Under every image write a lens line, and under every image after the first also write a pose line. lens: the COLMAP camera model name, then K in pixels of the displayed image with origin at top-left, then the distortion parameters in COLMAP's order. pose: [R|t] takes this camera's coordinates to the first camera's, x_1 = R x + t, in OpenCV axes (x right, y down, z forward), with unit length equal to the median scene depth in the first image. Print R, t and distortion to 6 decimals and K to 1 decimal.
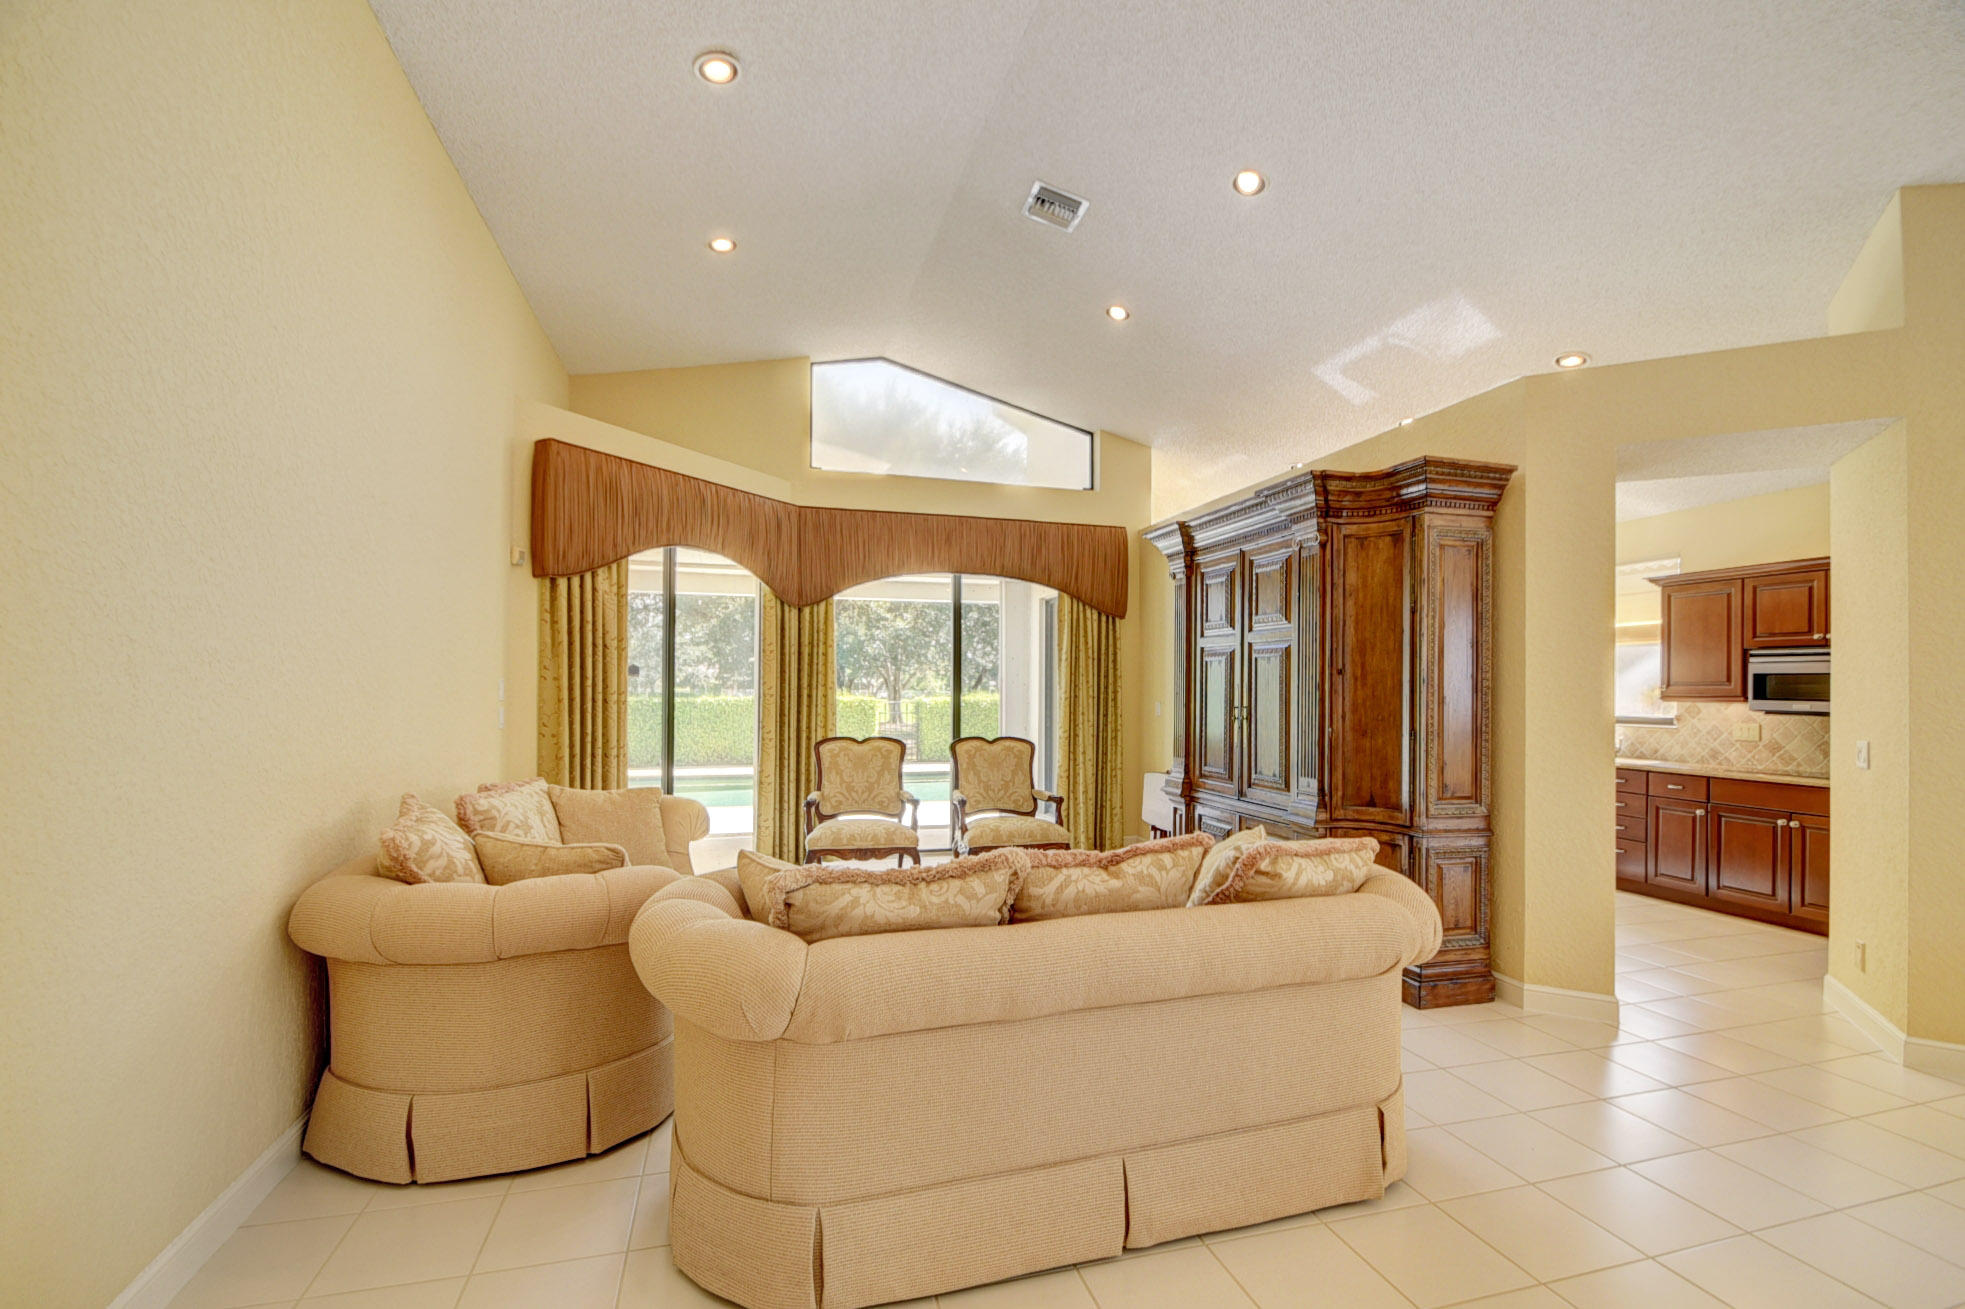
lens RADIAL K [[867.0, 0, 988.4], [0, 867.0, 681.4], [0, 0, 1]] dist [0.012174, -0.015946]
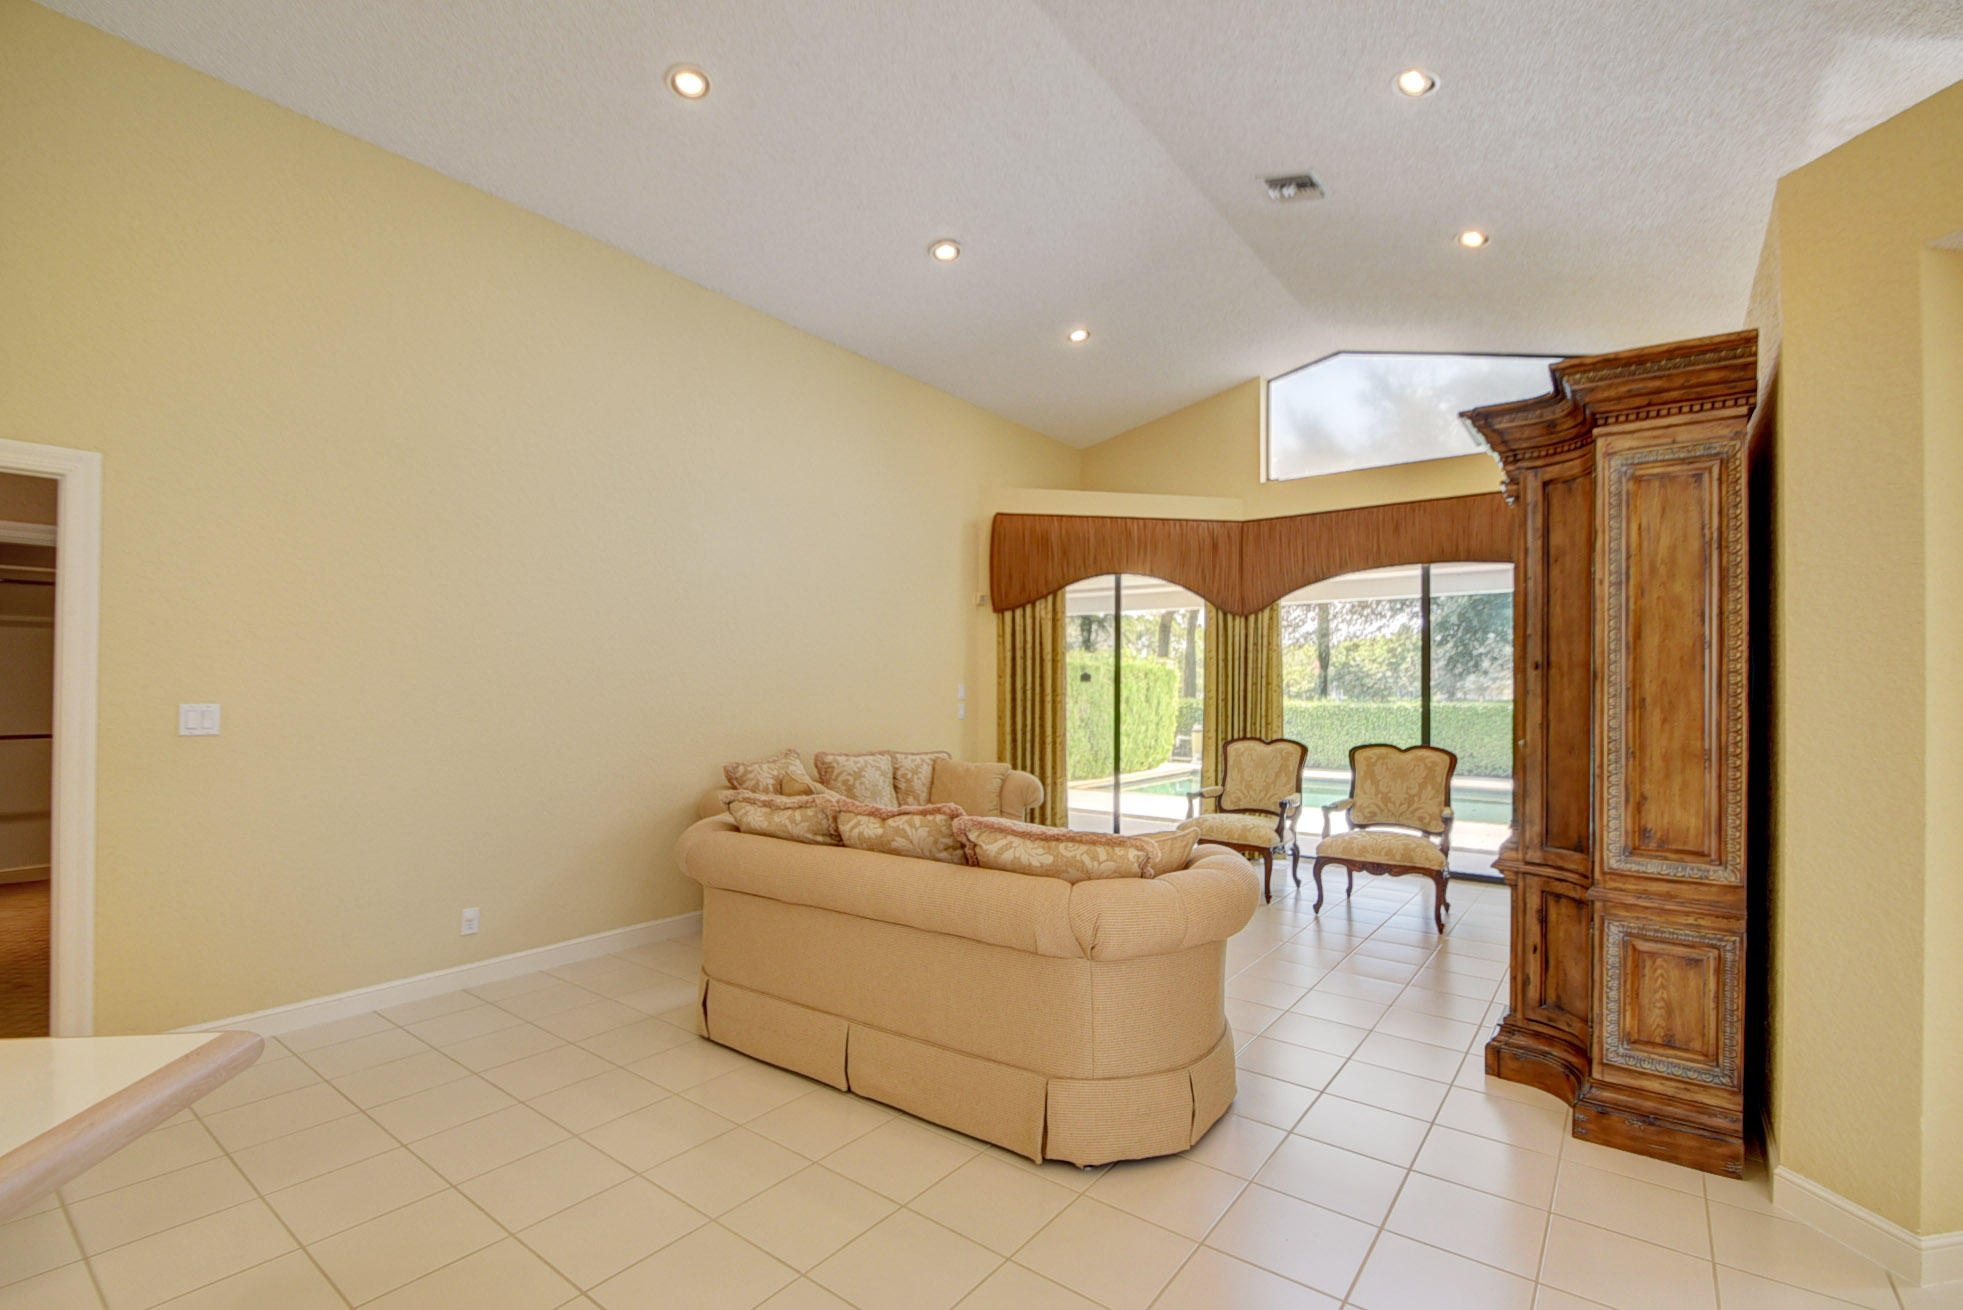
lens RADIAL K [[866.1, 0, 987.4], [0, 866.1, 681.8], [0, 0, 1]] dist [0.012174, -0.015946]
pose [[0.603513, -0.010610, -0.797282, 0.568535], [0.004744, 0.999942, -0.009715, 0.006440], [0.797339, 0.002081, 0.603528, 0.136861]]
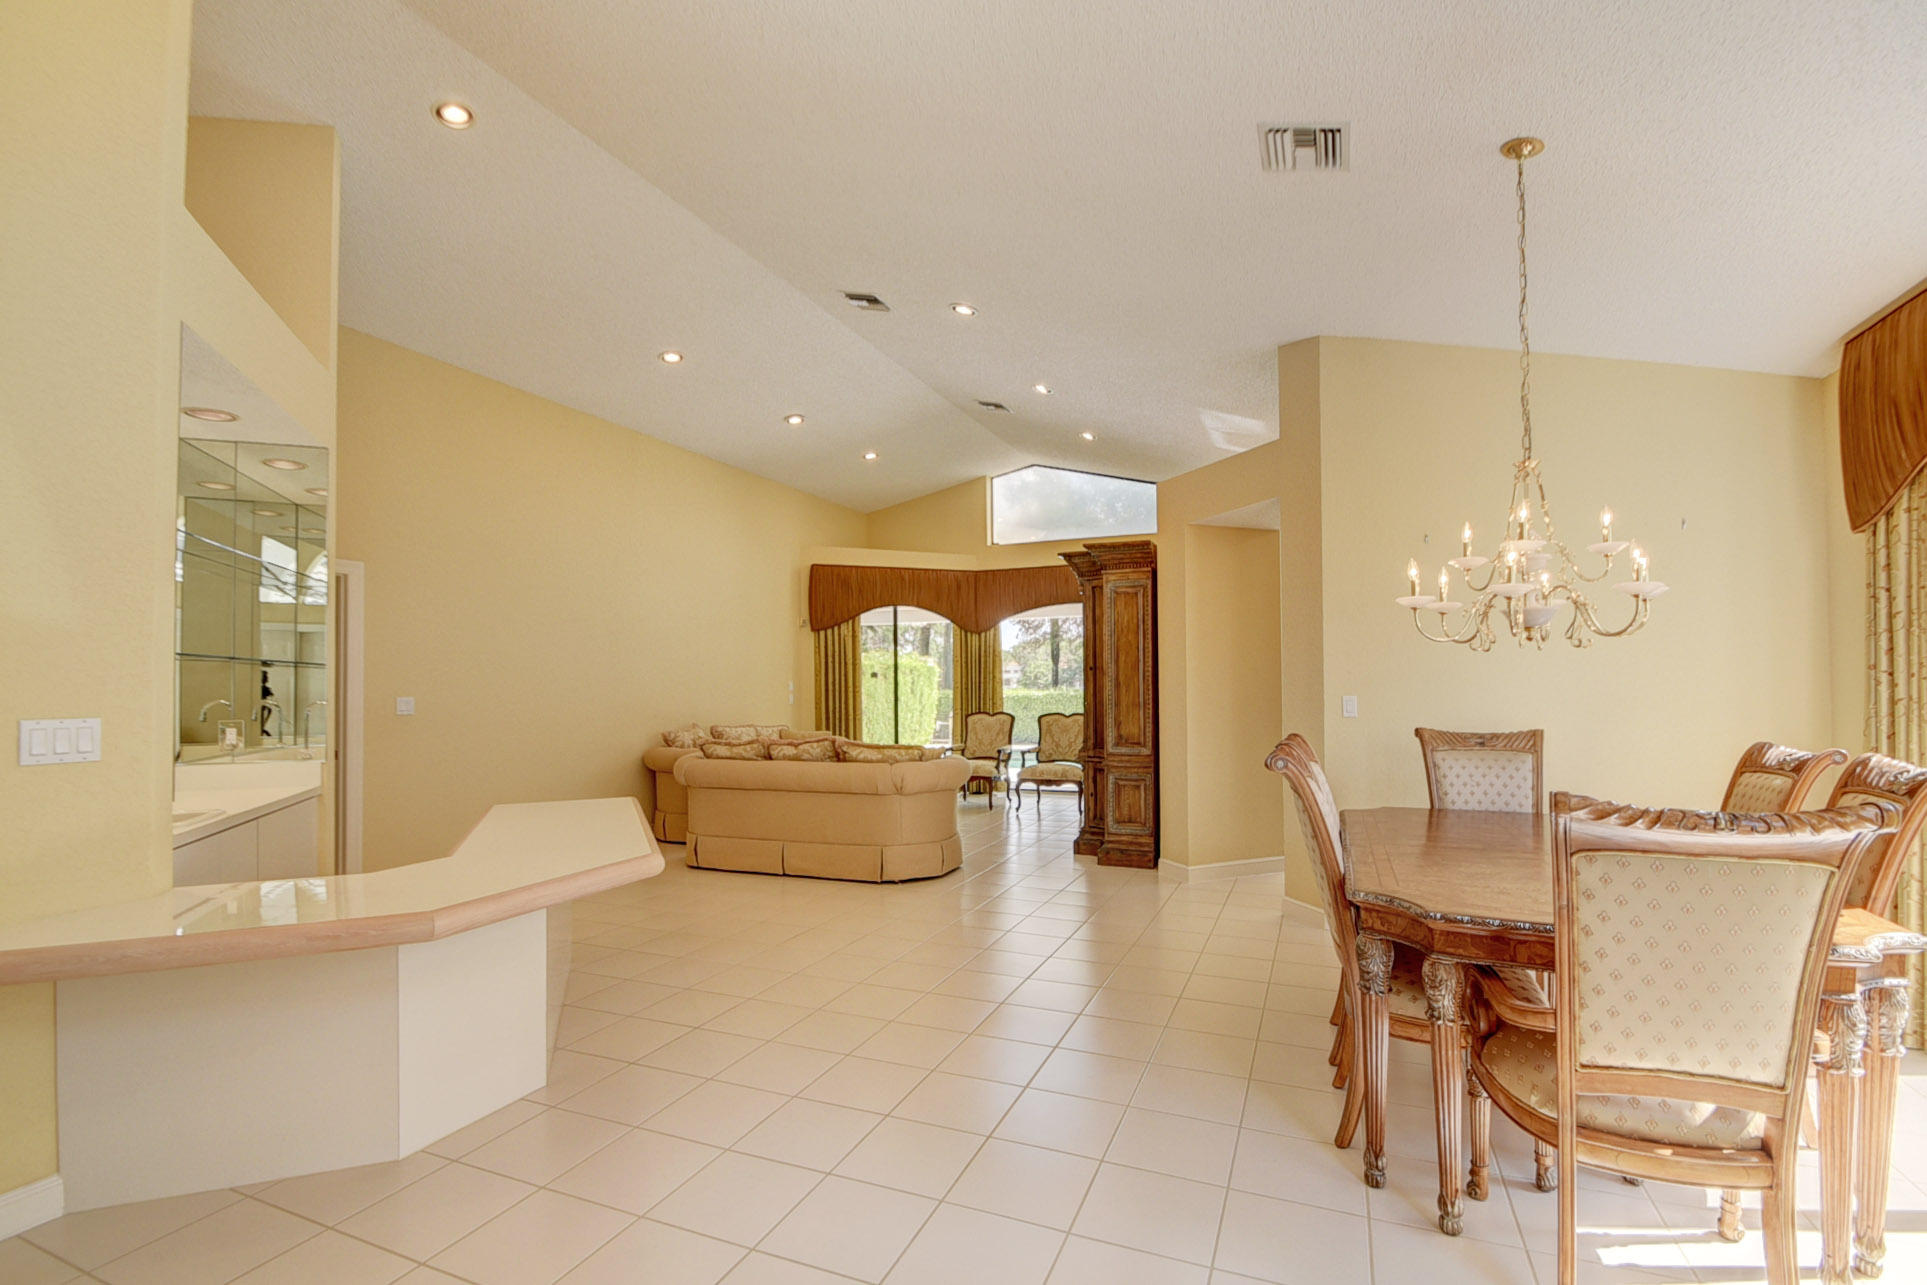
lens RADIAL K [[874.9, 0, 967.4], [0, 874.9, 667.5], [0, 0, 1]] dist [0.001314, -0.000221]
pose [[0.781739, -0.026698, -0.623034, 1.010336], [0.019991, 0.999643, -0.017753, 0.009817], [0.623285, 0.001423, 0.781993, -0.373346]]
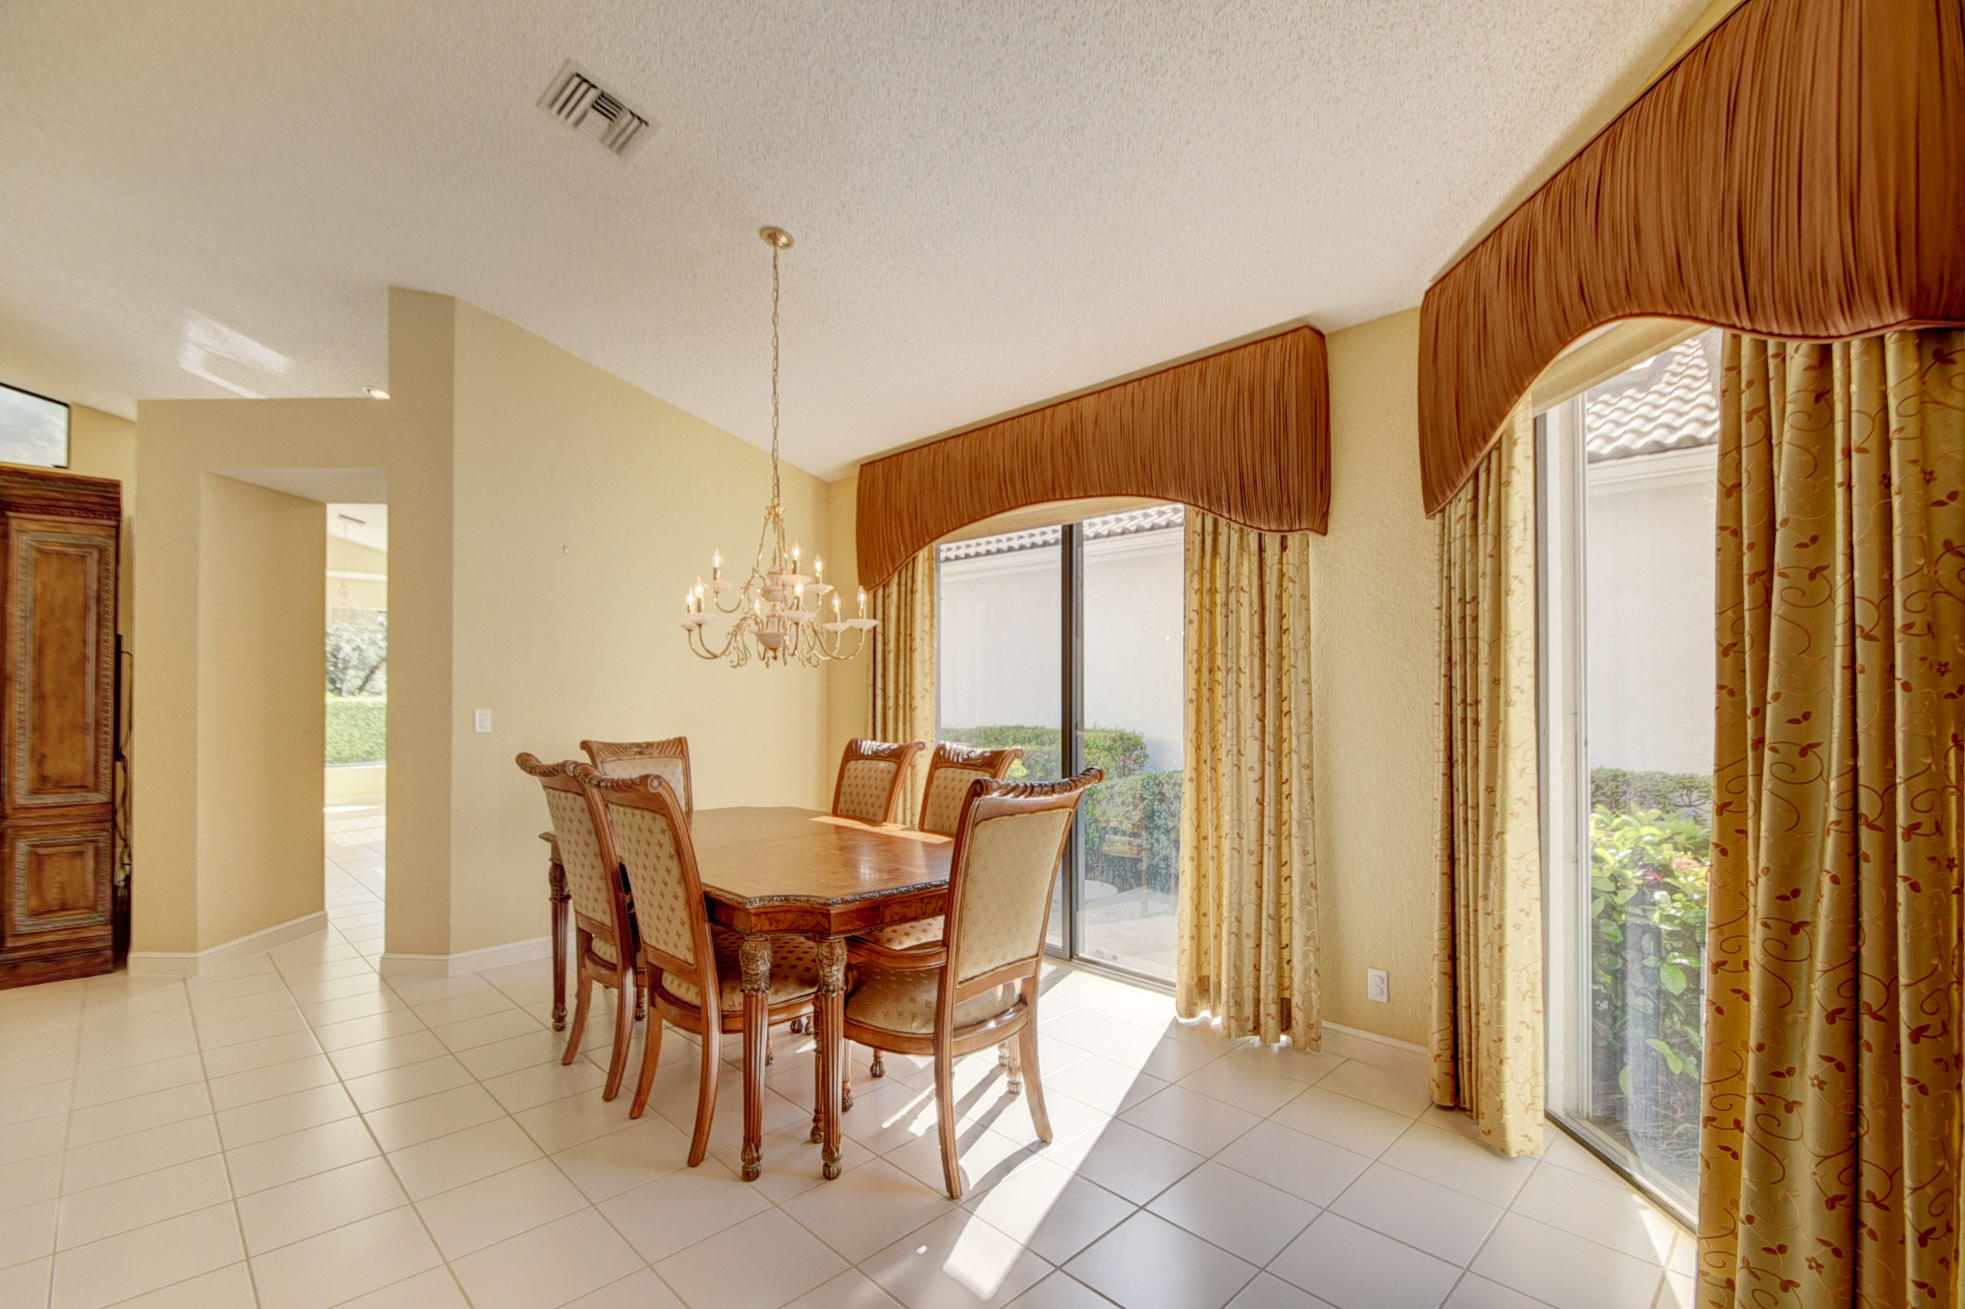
lens RADIAL K [[873.8, 0, 988.6], [0, 873.8, 682.3], [0, 0, 1]] dist [0.017573, -0.015743]
pose [[0.878767, -0.005542, 0.477219, 0.773639], [0.005017, 0.999985, 0.002374, 0.005921], [-0.477225, 0.000308, 0.878781, -0.364560]]
